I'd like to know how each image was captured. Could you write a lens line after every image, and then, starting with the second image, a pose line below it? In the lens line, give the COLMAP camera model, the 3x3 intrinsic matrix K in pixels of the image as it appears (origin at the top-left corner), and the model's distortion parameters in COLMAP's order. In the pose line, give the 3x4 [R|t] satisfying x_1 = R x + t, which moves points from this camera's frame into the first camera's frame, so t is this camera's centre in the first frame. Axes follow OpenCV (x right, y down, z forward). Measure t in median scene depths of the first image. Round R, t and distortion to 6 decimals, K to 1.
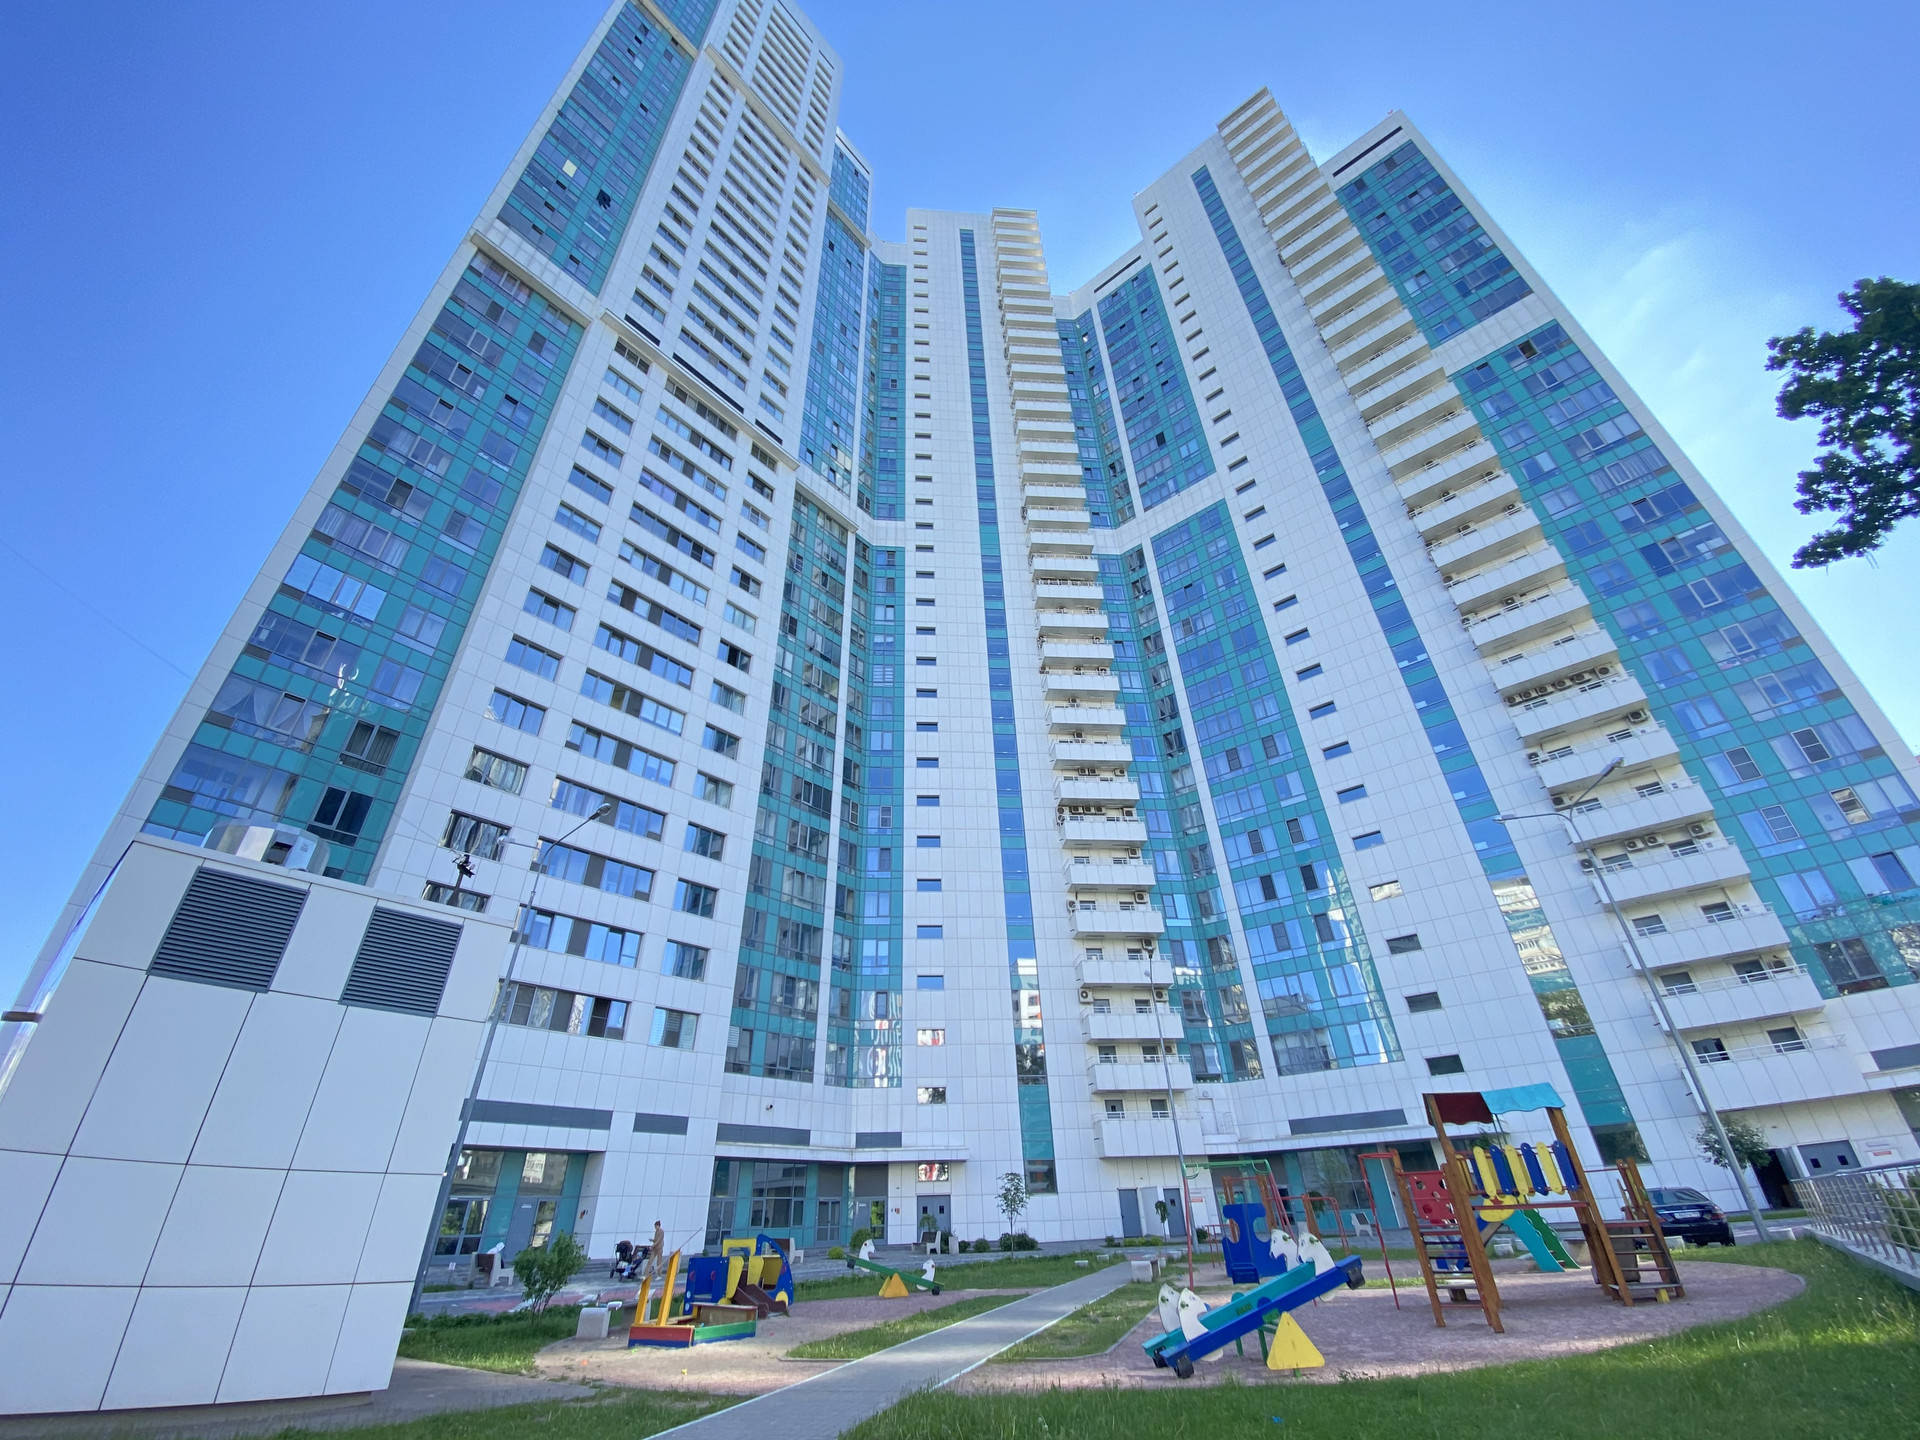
lens RADIAL K [[780.1, 0, 950.9], [0, 780.1, 706.6], [0, 0, 1]] dist [-0.000414, -0.011277]
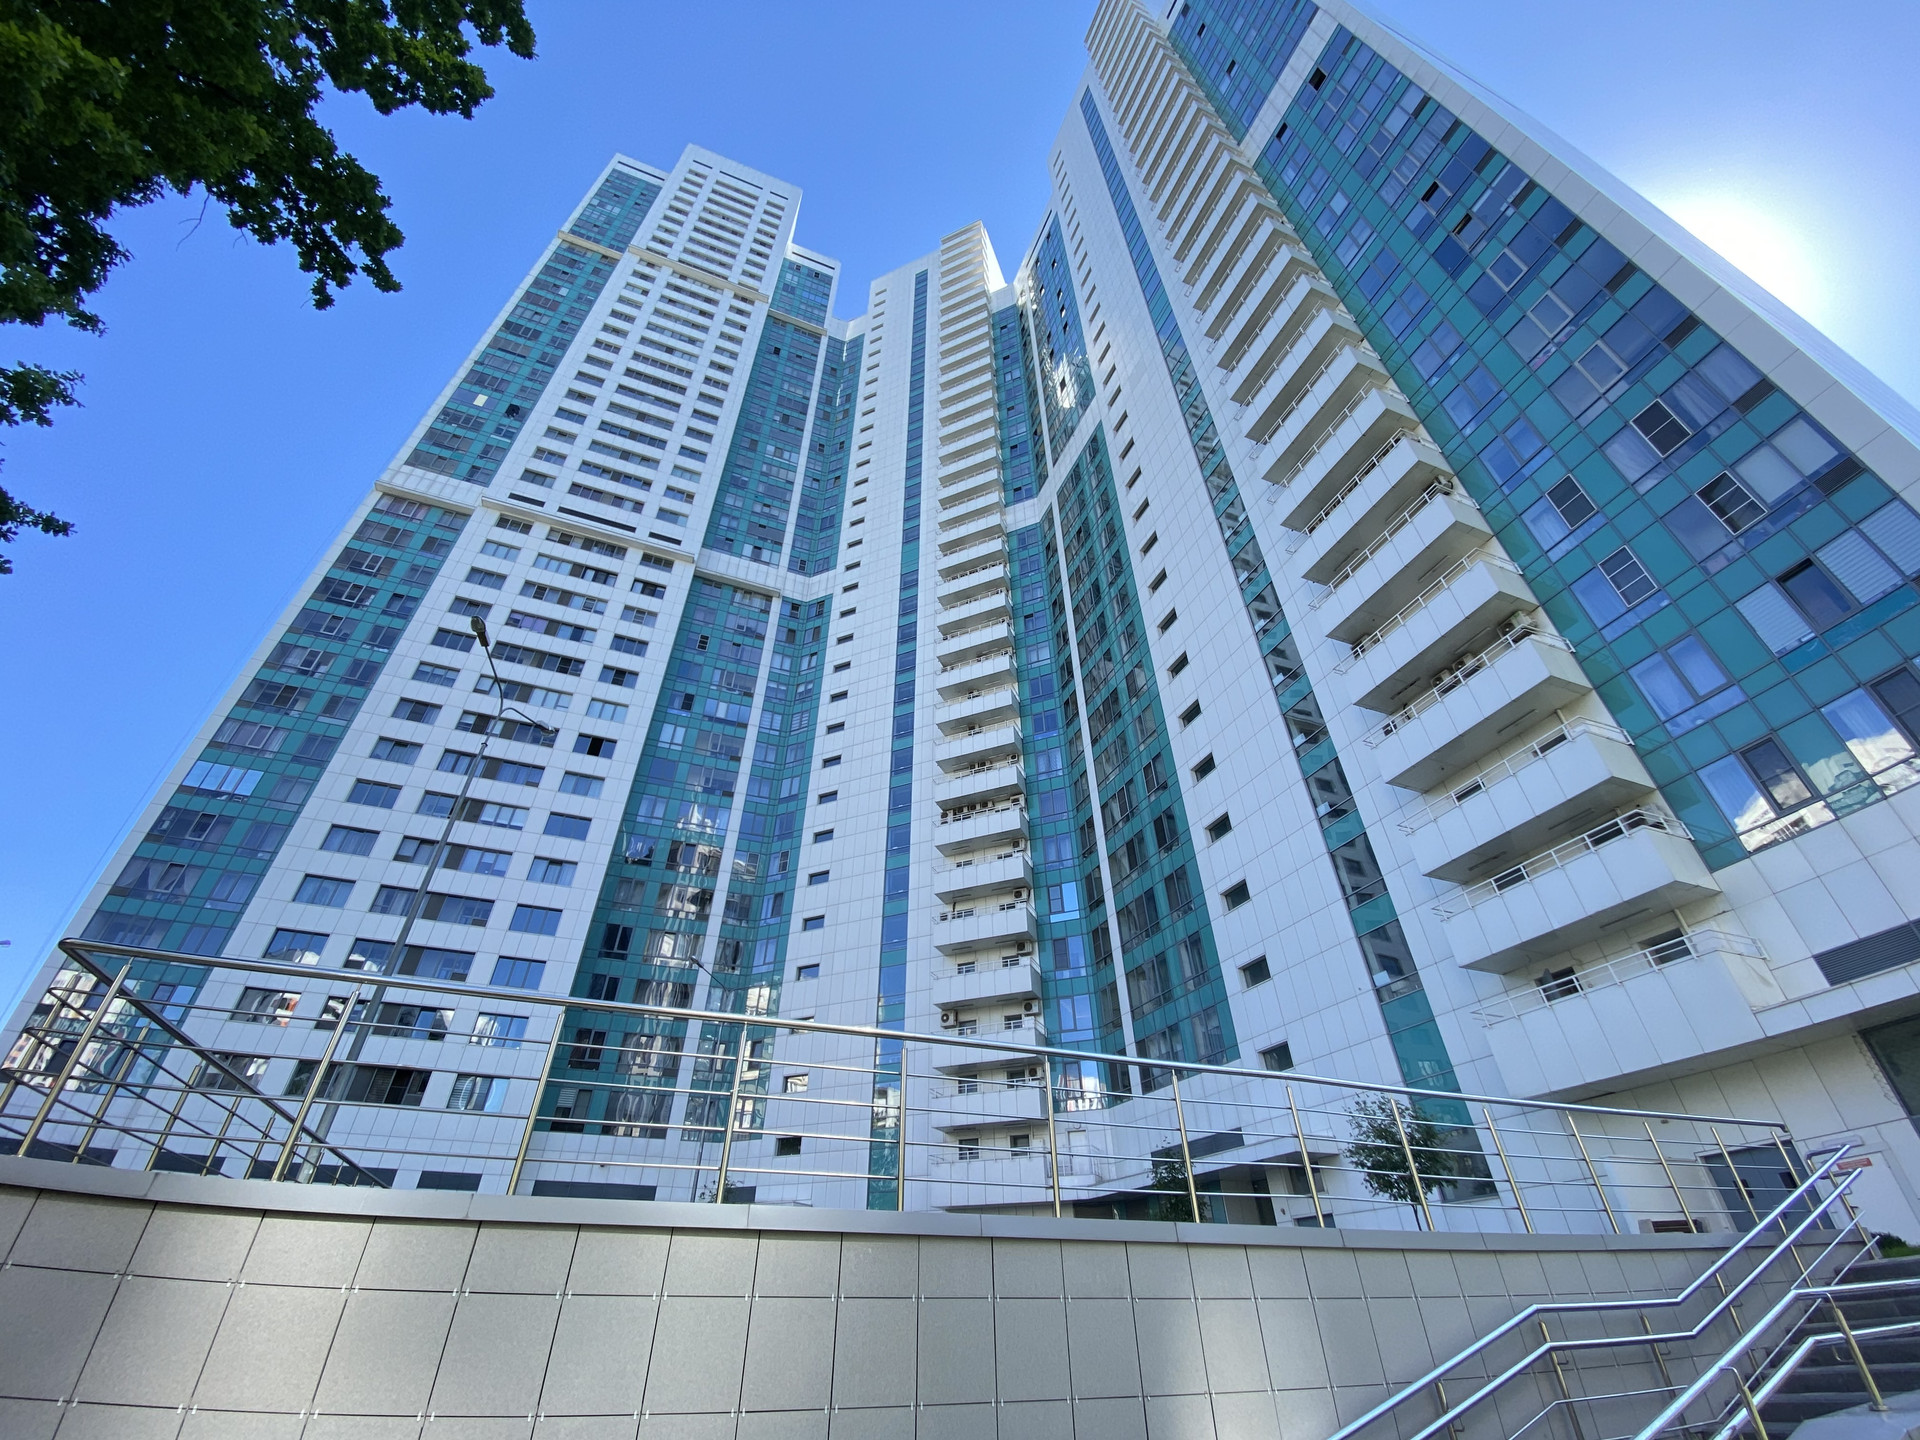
lens RADIAL K [[780.1, 0, 949.9], [0, 780.1, 706.4], [0, 0, 1]] dist [-0.000414, -0.011277]
pose [[0.881265, -0.275814, -0.383794, 0.610895], [0.246931, 0.961106, -0.123697, 0.143178], [0.402984, 0.014240, 0.915096, 0.194219]]
